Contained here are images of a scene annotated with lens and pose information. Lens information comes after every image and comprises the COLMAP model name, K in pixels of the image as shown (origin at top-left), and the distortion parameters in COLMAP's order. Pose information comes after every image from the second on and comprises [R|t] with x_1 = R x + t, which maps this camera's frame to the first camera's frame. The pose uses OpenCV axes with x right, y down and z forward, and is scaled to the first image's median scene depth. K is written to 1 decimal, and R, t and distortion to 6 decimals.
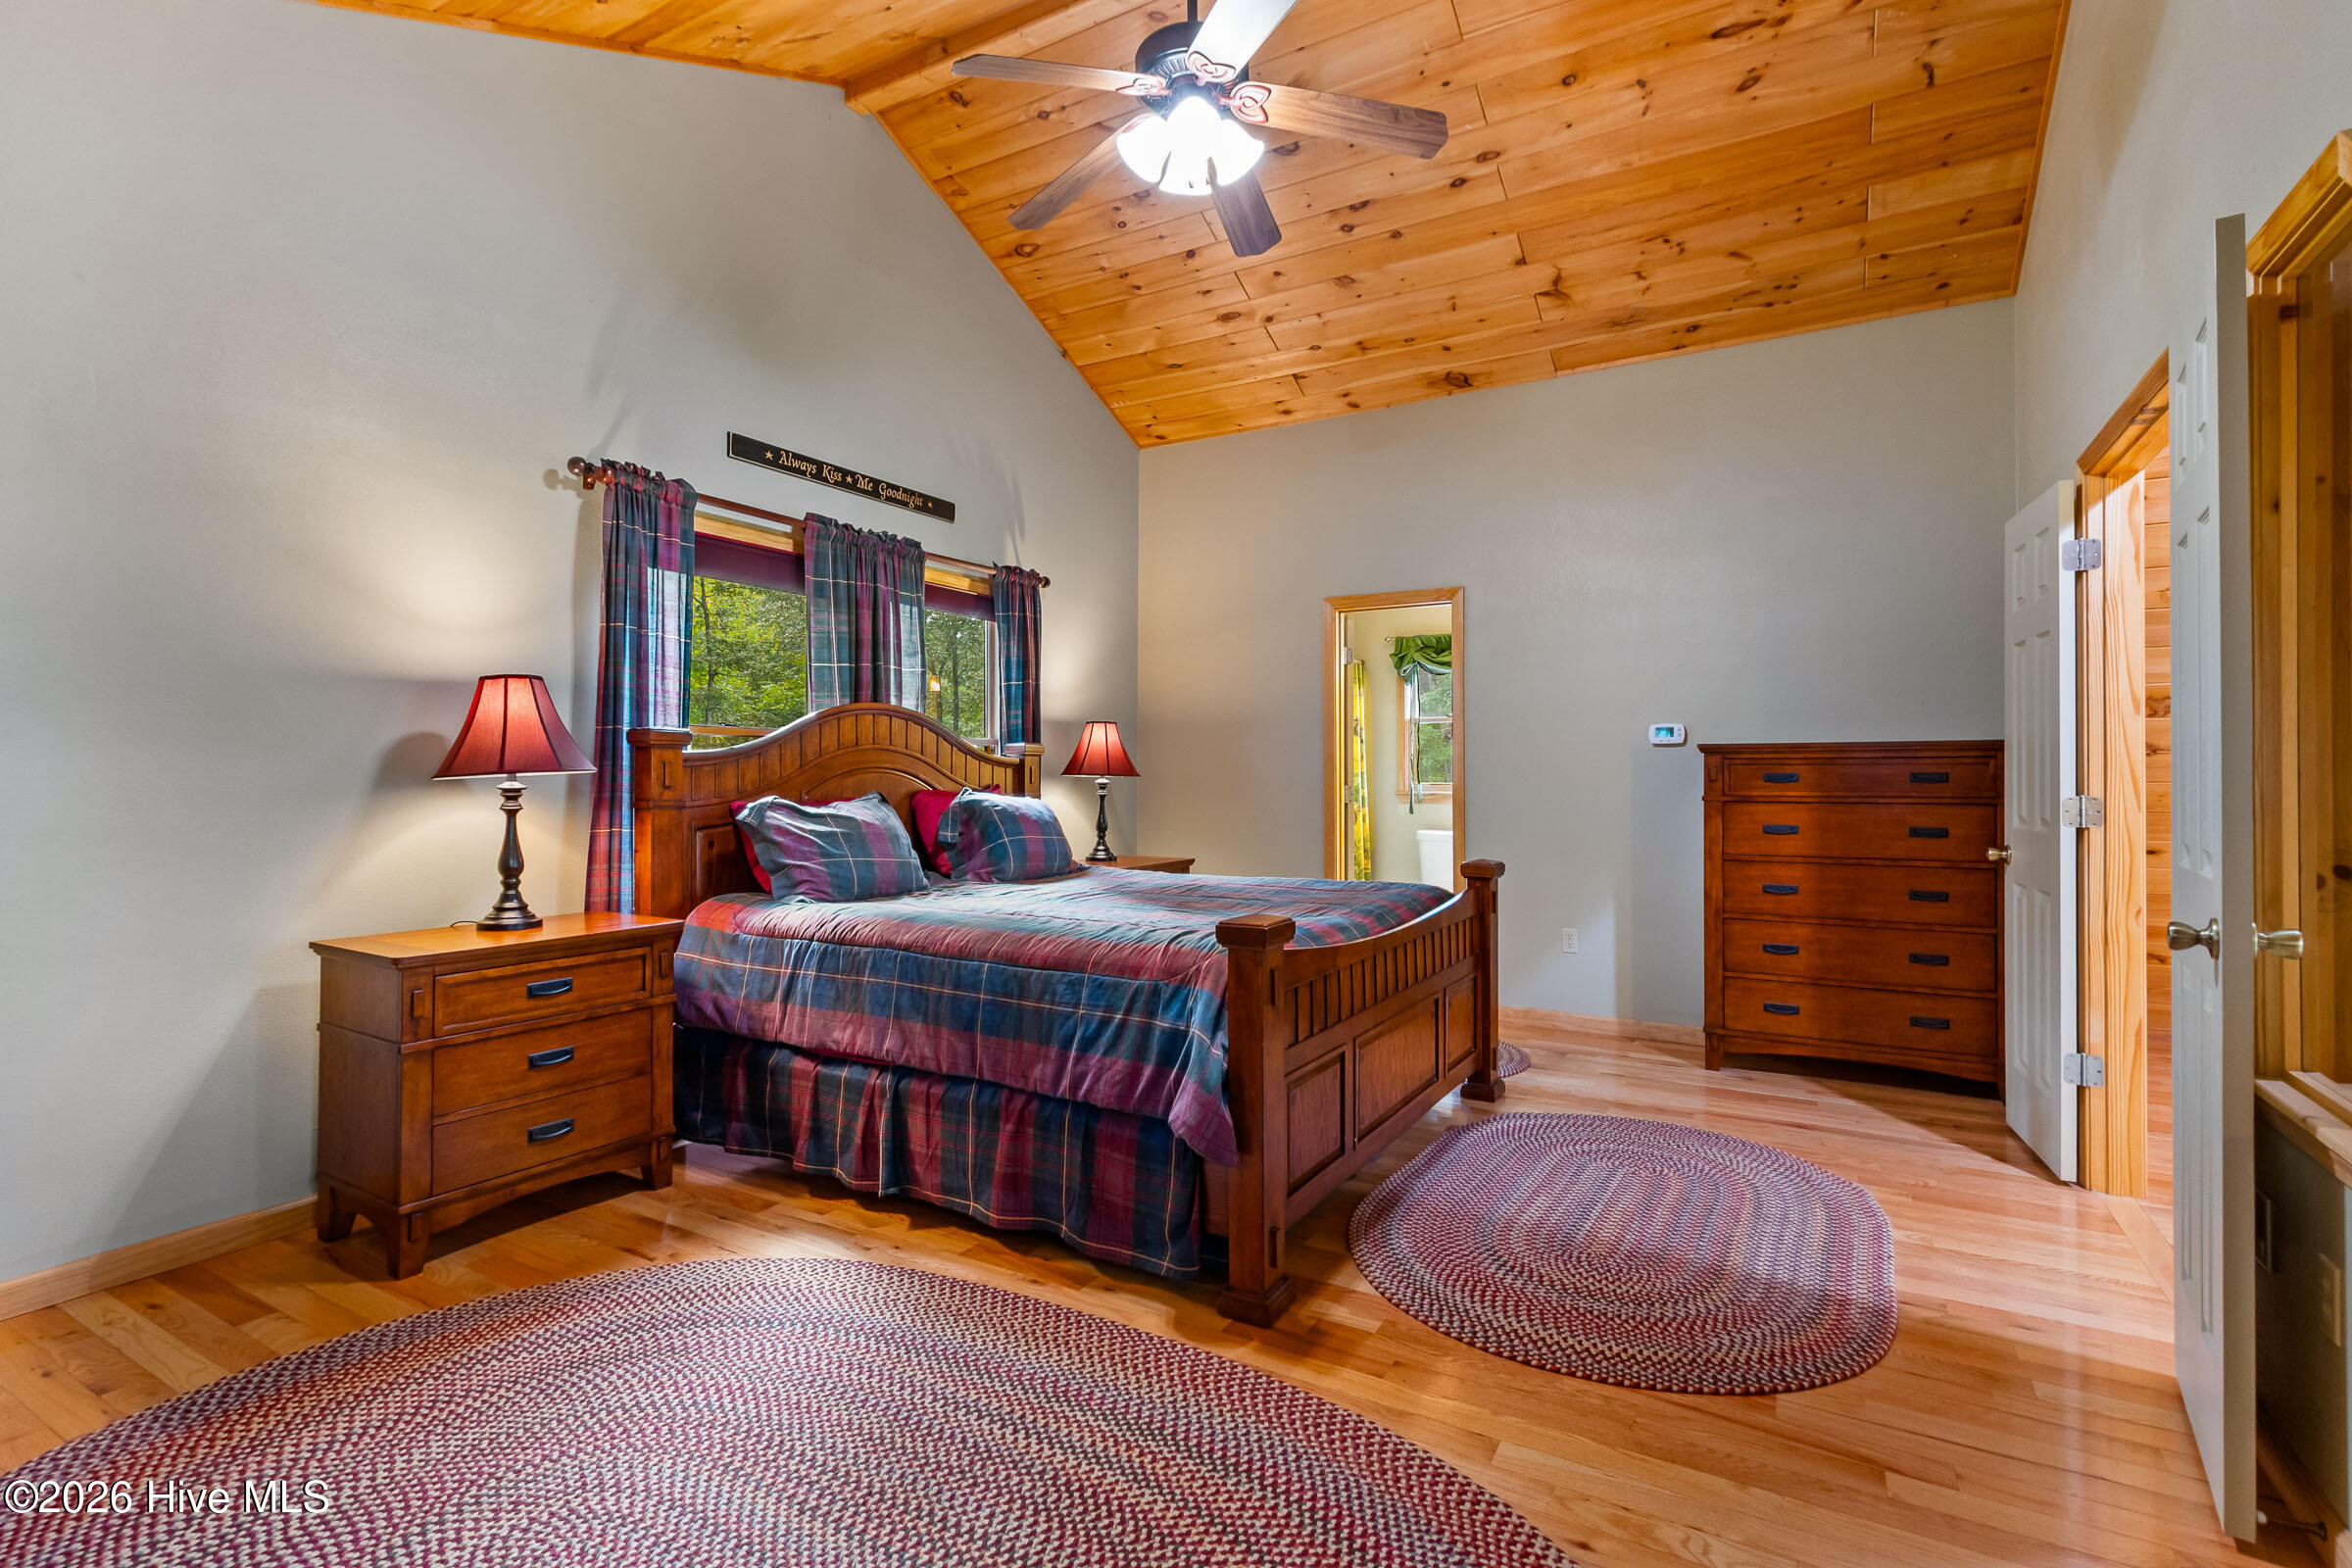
lens RADIAL K [[1106.3, 0, 1149.6], [0, 1106.3, 773.8], [0, 0, 1]] dist [0.001241, 0.000393]
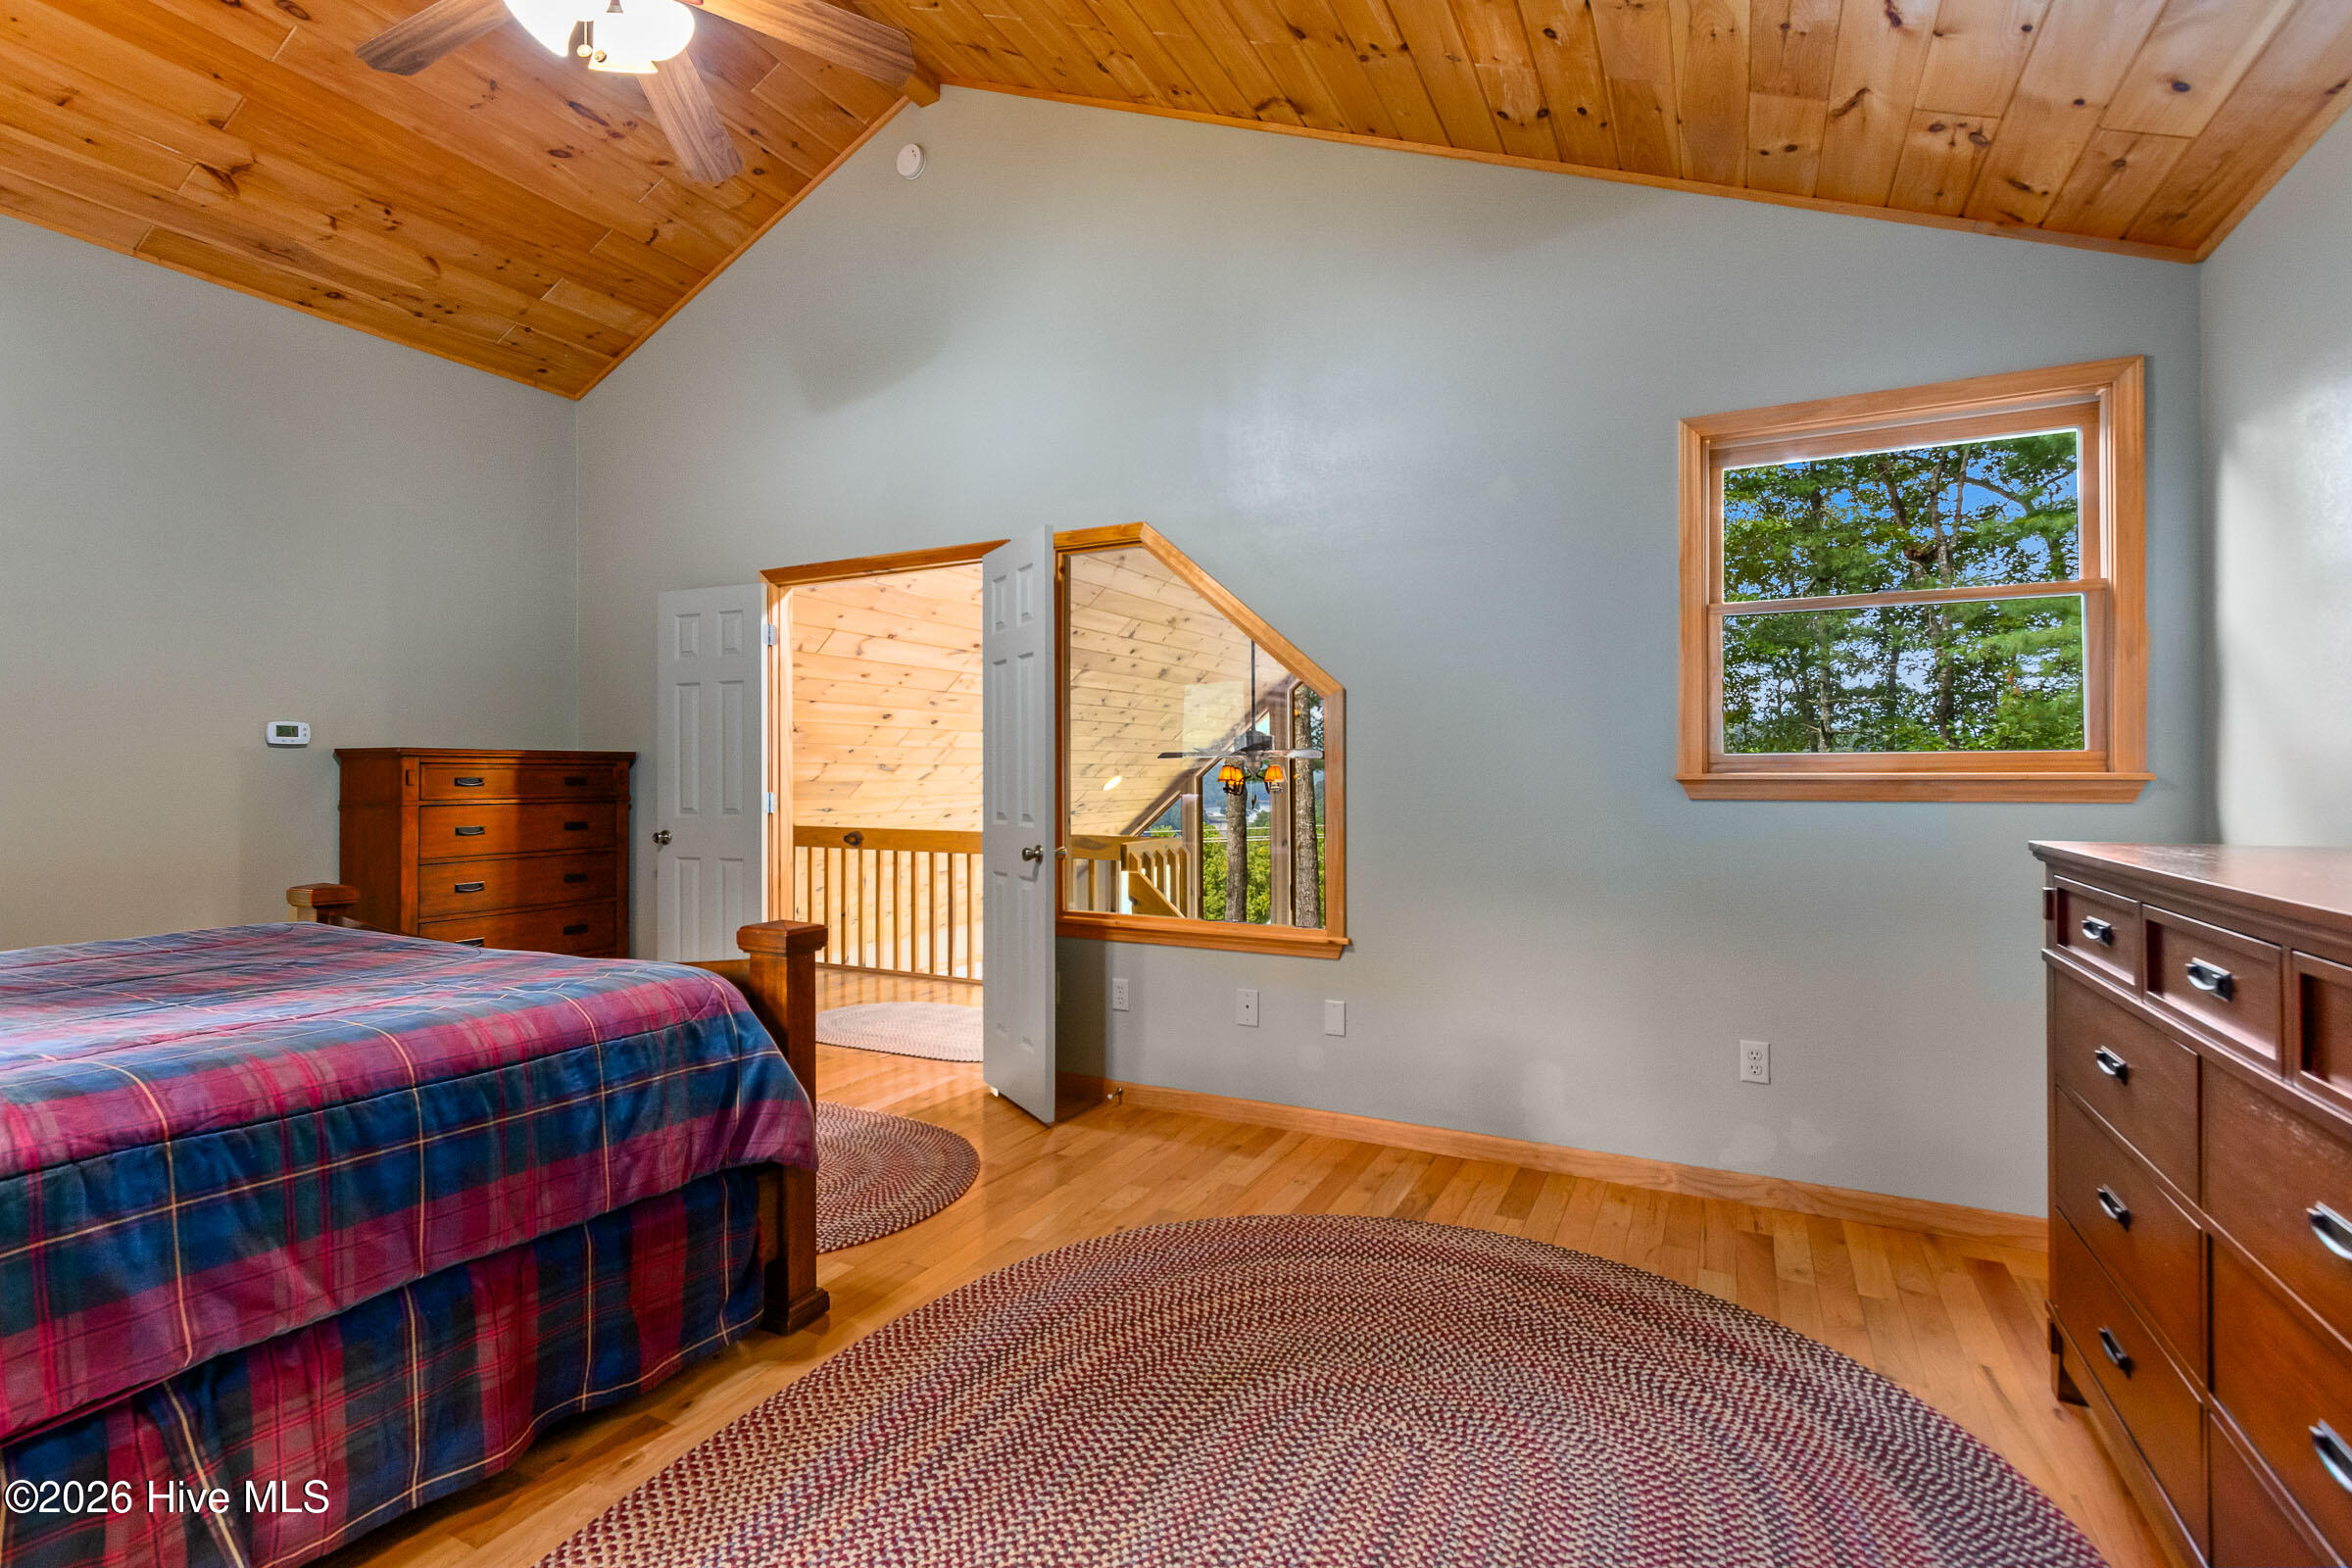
lens RADIAL K [[1106.3, 0, 1149.6], [0, 1106.3, 773.8], [0, 0, 1]] dist [0.001241, 0.000393]
pose [[-0.065342, 0.003111, 0.997858, -0.551086], [0.003084, 0.999991, -0.002915, 0.001627], [-0.997858, 0.002887, -0.065351, 0.446250]]
